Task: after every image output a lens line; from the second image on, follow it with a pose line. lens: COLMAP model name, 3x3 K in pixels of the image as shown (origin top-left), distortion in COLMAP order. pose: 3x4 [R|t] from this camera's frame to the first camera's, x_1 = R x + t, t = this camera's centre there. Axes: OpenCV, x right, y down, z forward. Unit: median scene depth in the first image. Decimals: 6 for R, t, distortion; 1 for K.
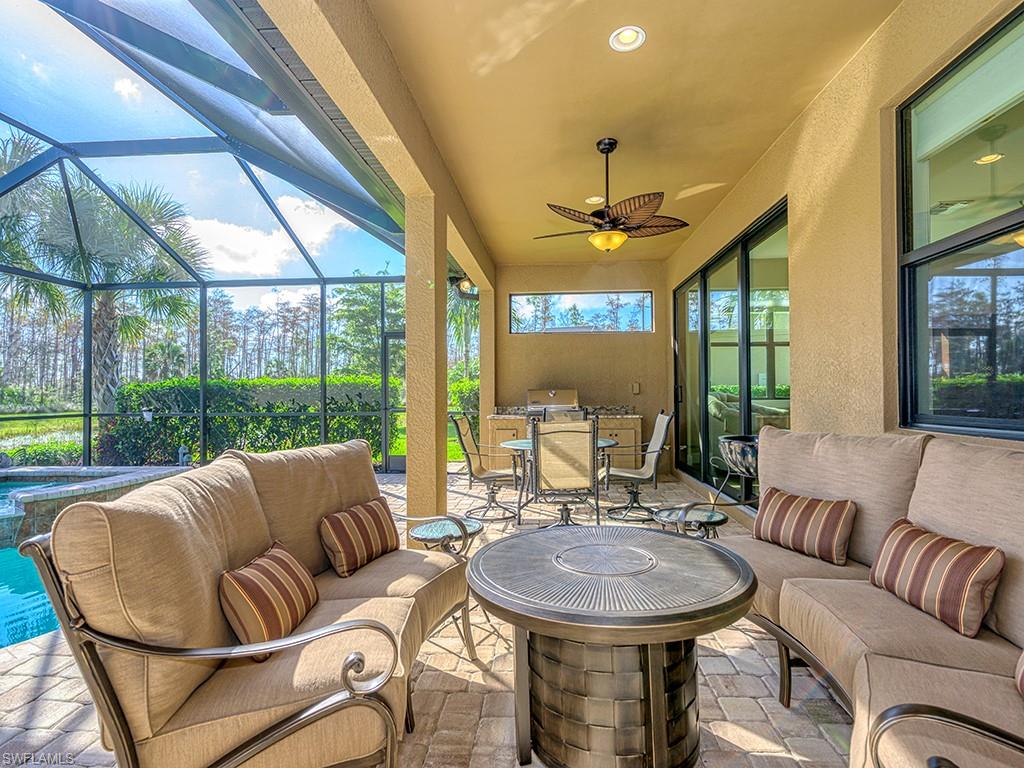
lens RADIAL K [[489.9, 0, 513.0], [0, 489.9, 384.0], [0, 0, 1]] dist [-0.000196, -0.000014]
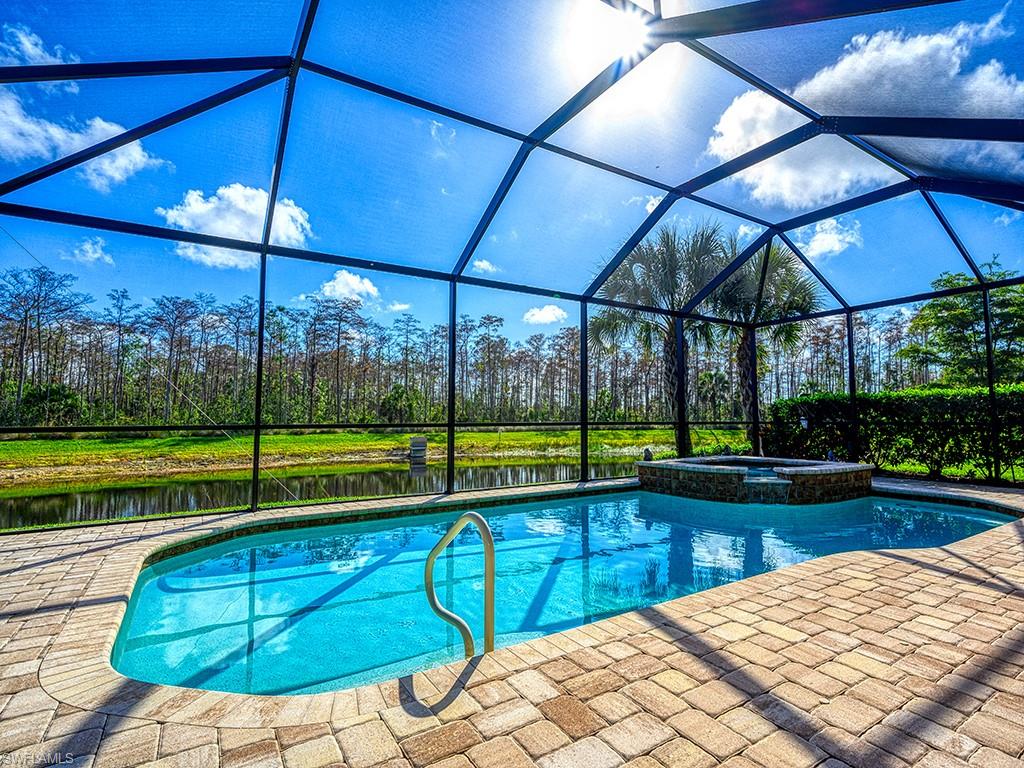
lens RADIAL K [[510.0, 0, 516.8], [0, 510.0, 384.2], [0, 0, 1]] dist [0.001225, 0.000478]
pose [[0.611360, -0.050250, -0.789756, -0.073829], [0.008658, 0.998347, -0.056820, 0.013831], [0.791305, 0.027900, 0.610784, -0.147711]]
